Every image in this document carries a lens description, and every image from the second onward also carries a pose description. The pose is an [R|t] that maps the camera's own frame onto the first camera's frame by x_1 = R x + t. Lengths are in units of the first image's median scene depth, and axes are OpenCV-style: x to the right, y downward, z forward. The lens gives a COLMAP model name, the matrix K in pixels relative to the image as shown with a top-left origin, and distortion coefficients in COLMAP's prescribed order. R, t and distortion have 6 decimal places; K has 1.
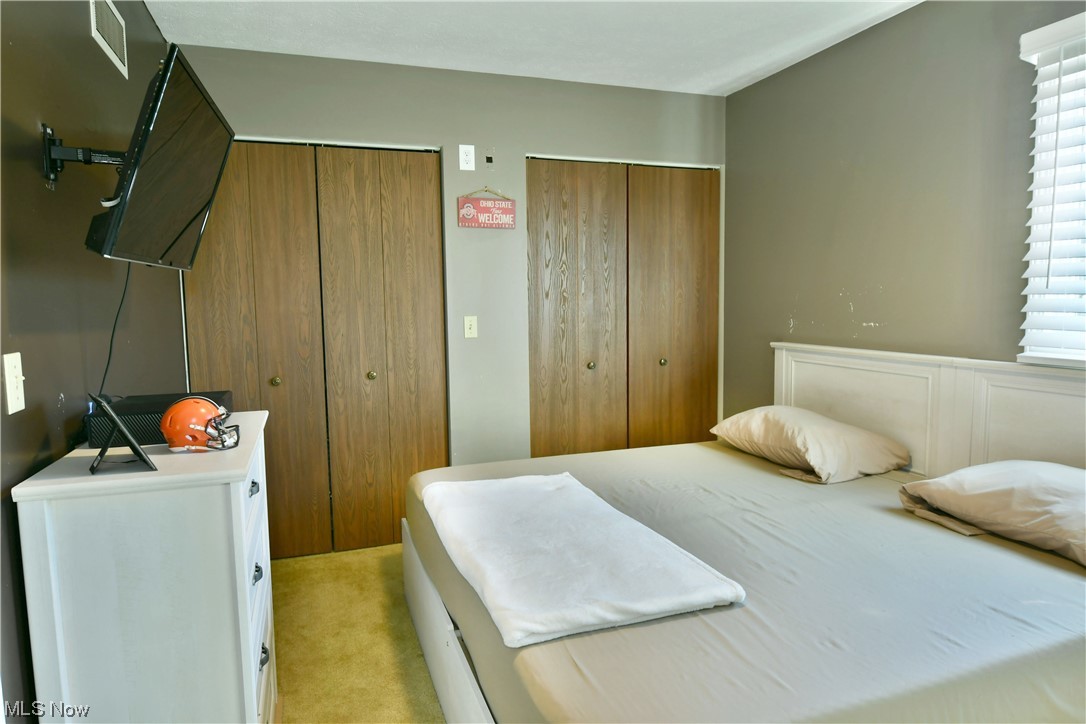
lens RADIAL K [[680.5, 0, 546.6], [0, 680.5, 361.0], [0, 0, 1]] dist [0.000495, 0.000484]
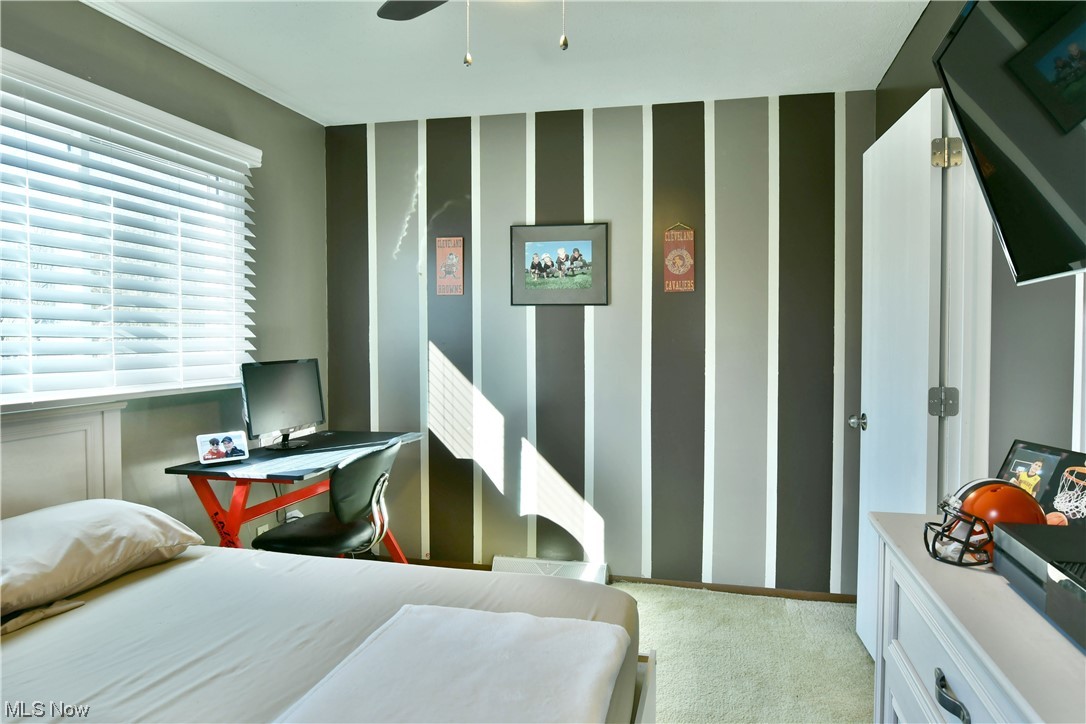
lens RADIAL K [[680.5, 0, 546.4], [0, 680.5, 361.5], [0, 0, 1]] dist [0.000495, 0.000484]
pose [[-0.826972, -0.003749, 0.562230, -0.406300], [0.068810, 0.991786, 0.107824, -0.120497], [-0.558016, 0.127855, -0.819921, 1.408225]]
